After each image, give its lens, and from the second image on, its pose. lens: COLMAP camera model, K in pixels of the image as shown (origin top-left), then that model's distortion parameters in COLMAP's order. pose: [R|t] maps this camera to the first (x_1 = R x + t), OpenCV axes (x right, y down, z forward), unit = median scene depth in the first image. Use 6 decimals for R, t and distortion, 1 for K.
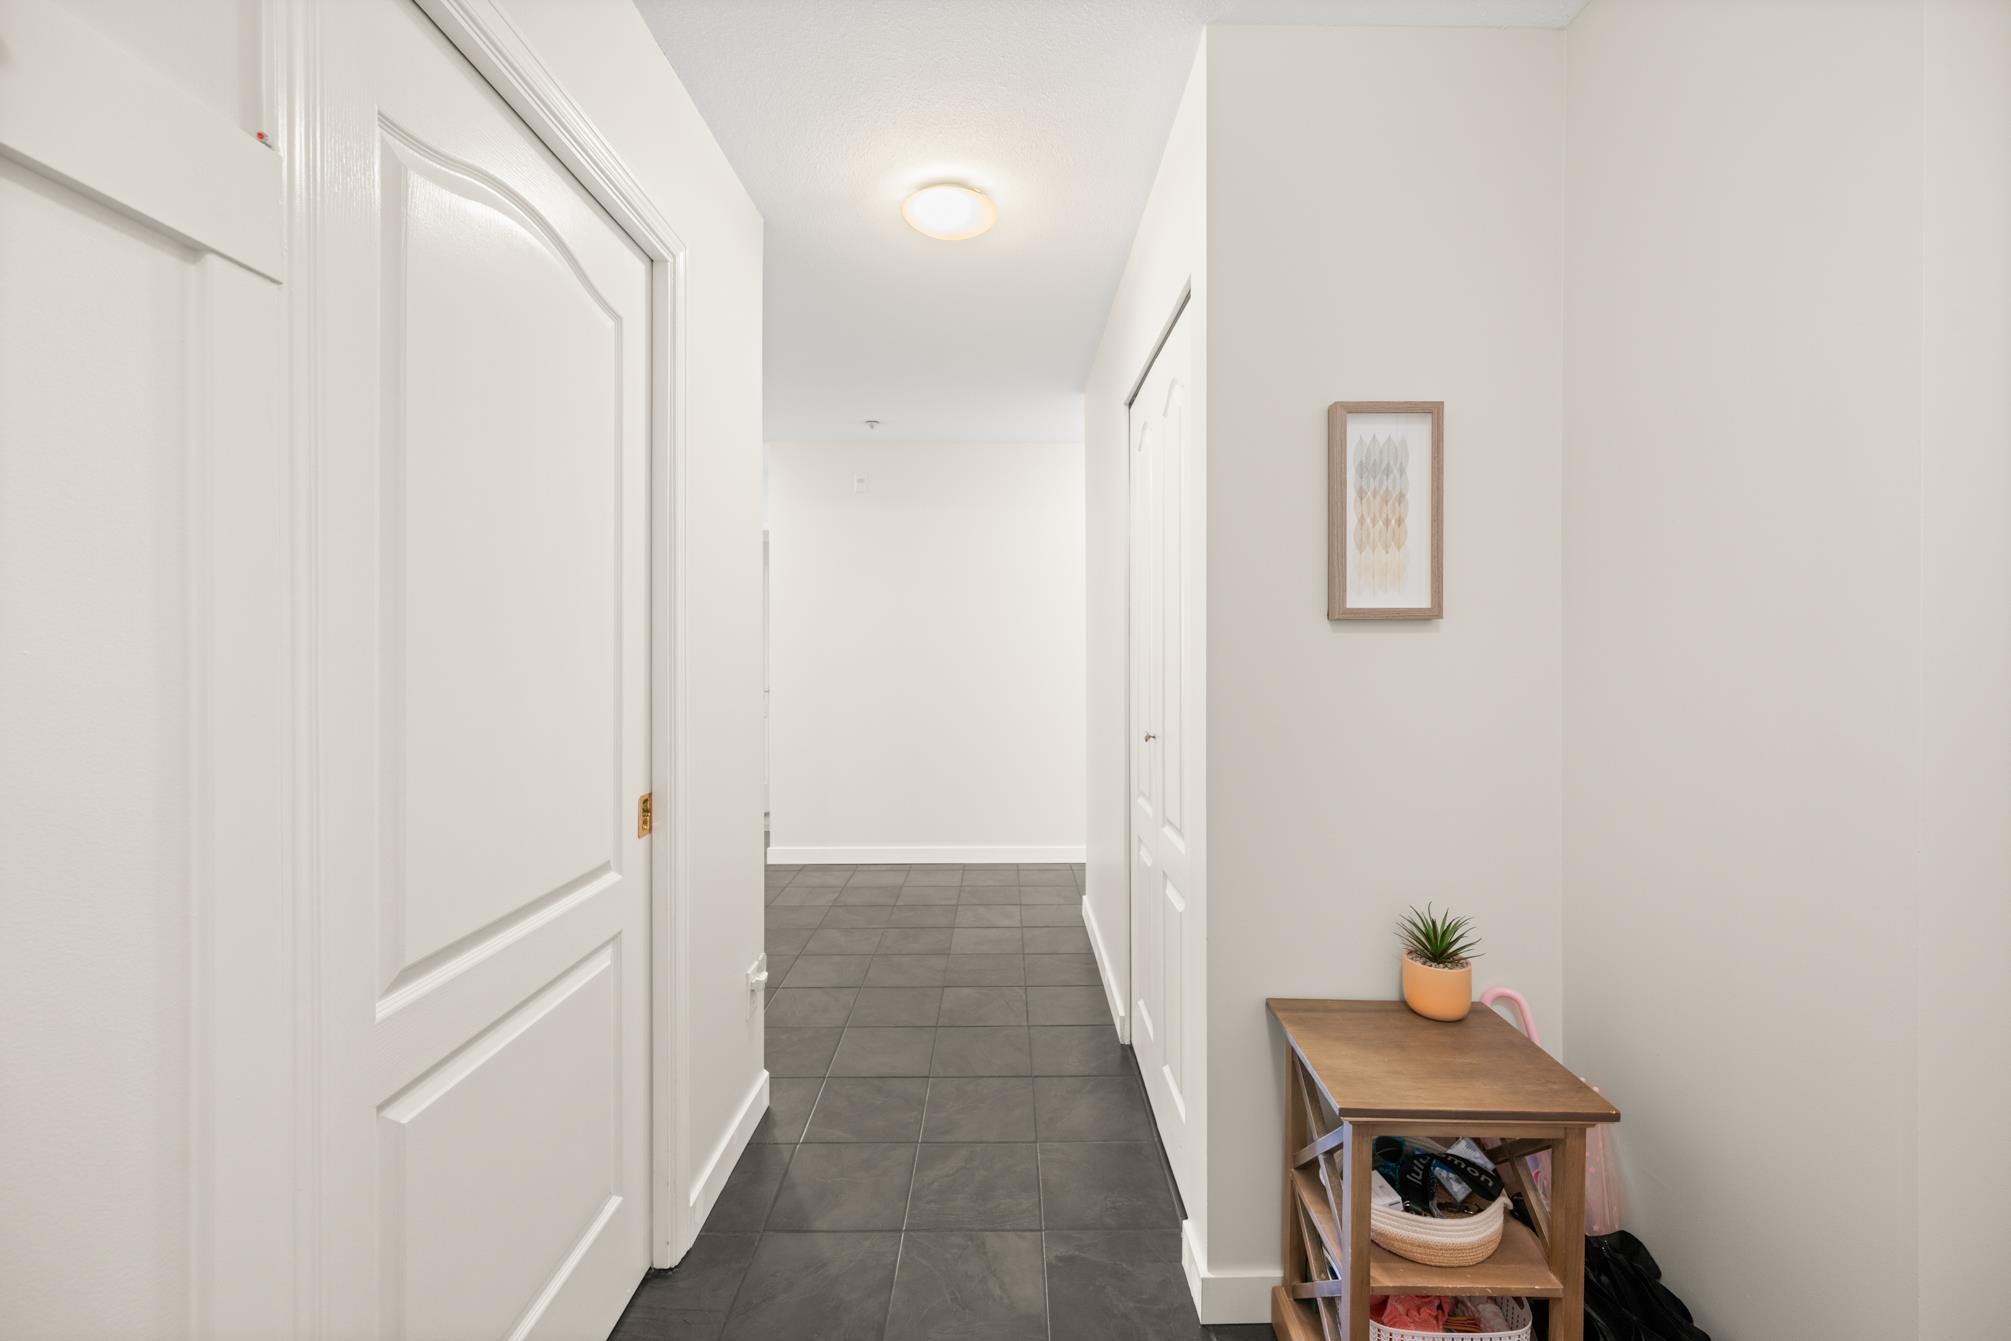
lens RADIAL K [[797.6, 0, 995.5], [0, 797.6, 650.2], [0, 0, 1]] dist [-0.000764, -0.000165]
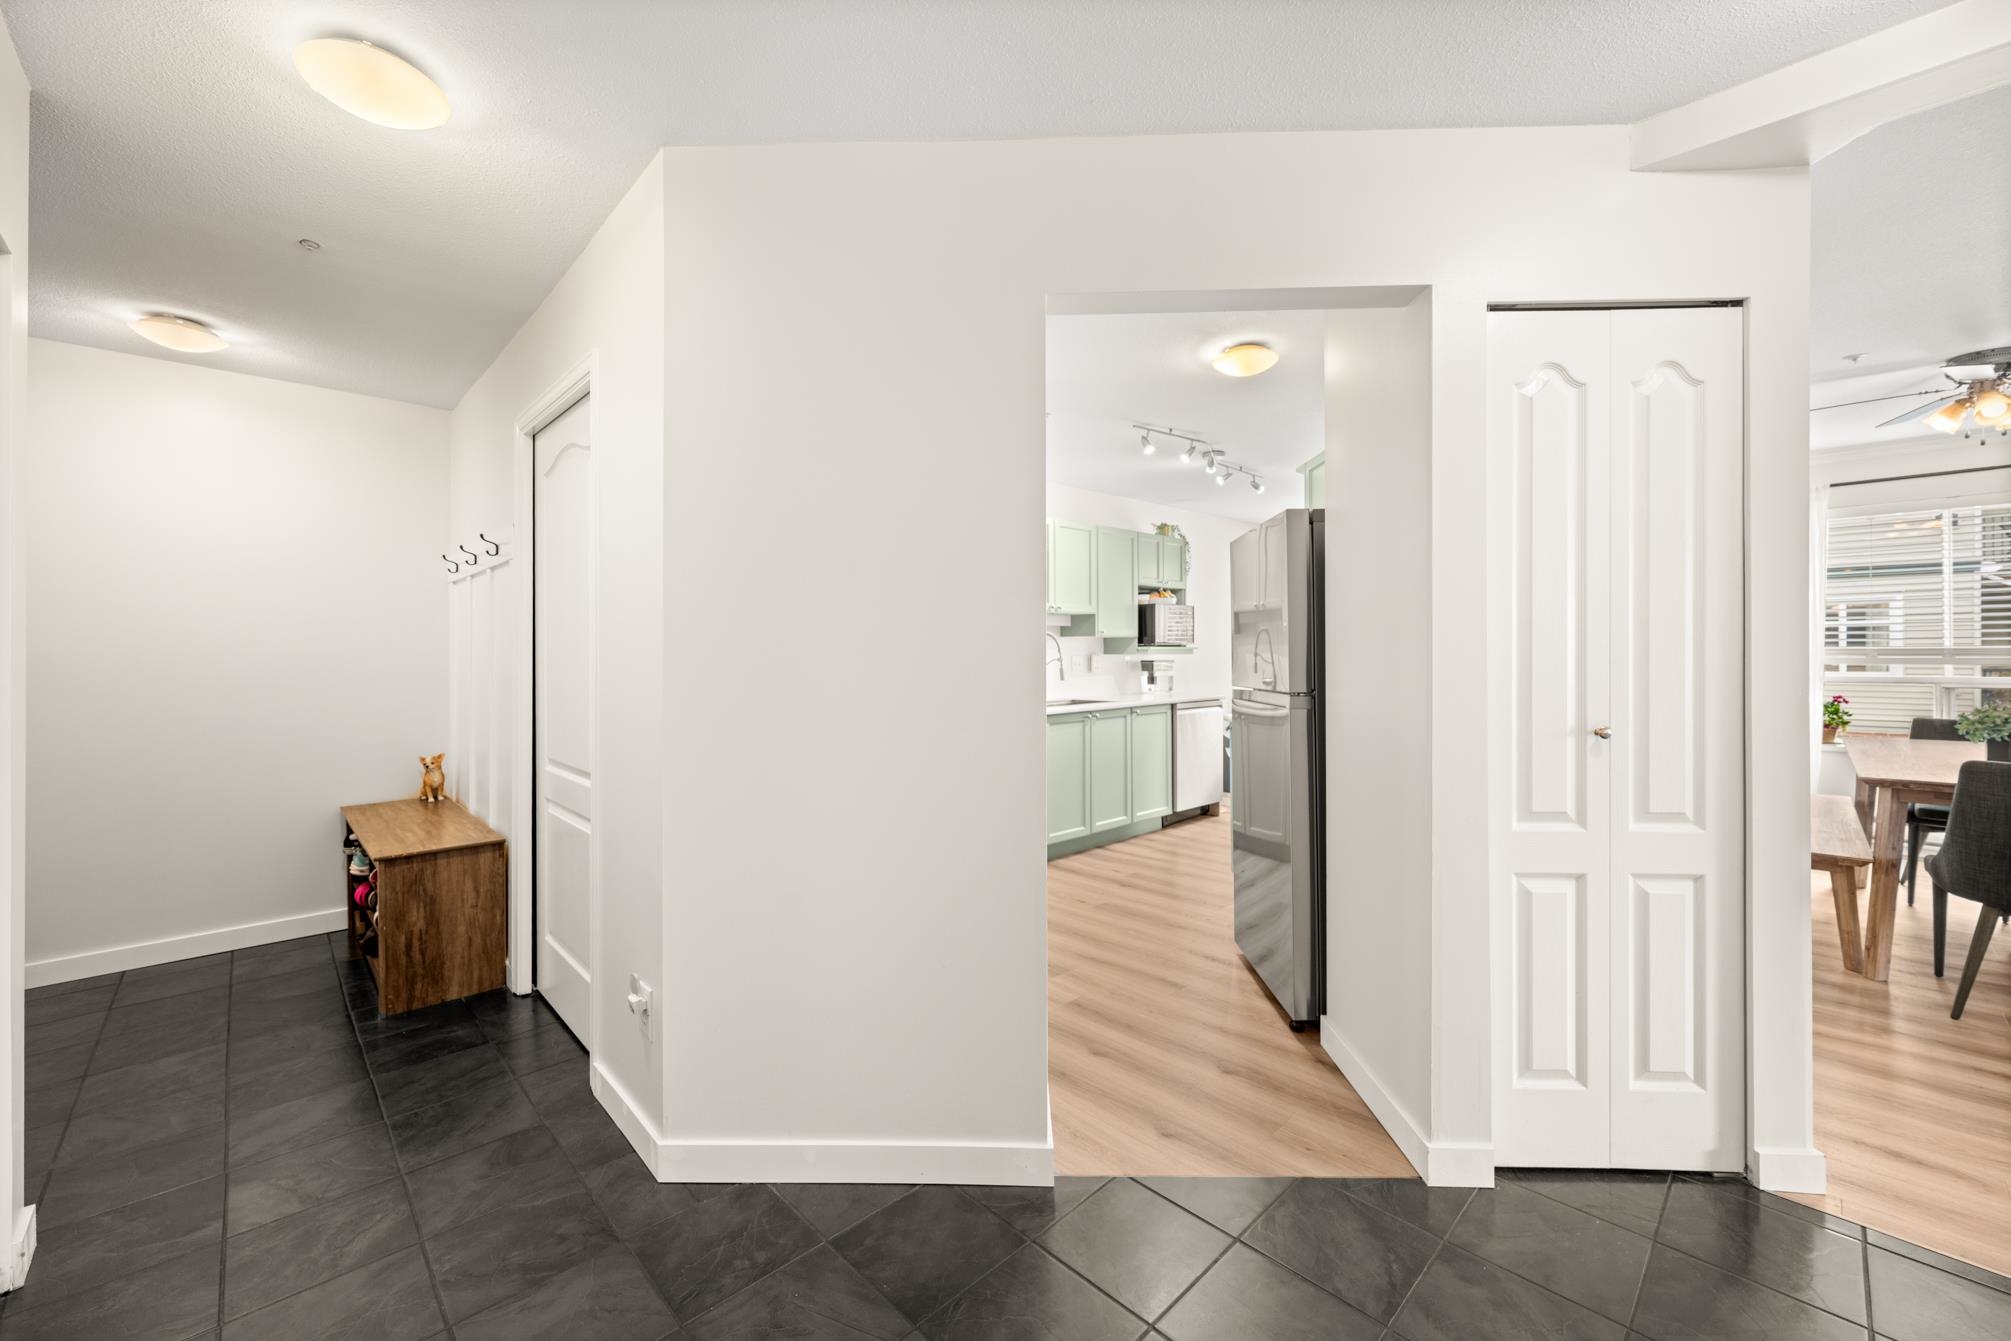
lens RADIAL K [[797.6, 0, 995.5], [0, 797.6, 650.2], [0, 0, 1]] dist [-0.000764, -0.000165]
pose [[-0.717412, 0.002012, -0.696646, 0.053499], [0.002109, 0.999998, 0.000717, 0.004630], [0.696646, -0.000955, -0.717414, 2.134510]]
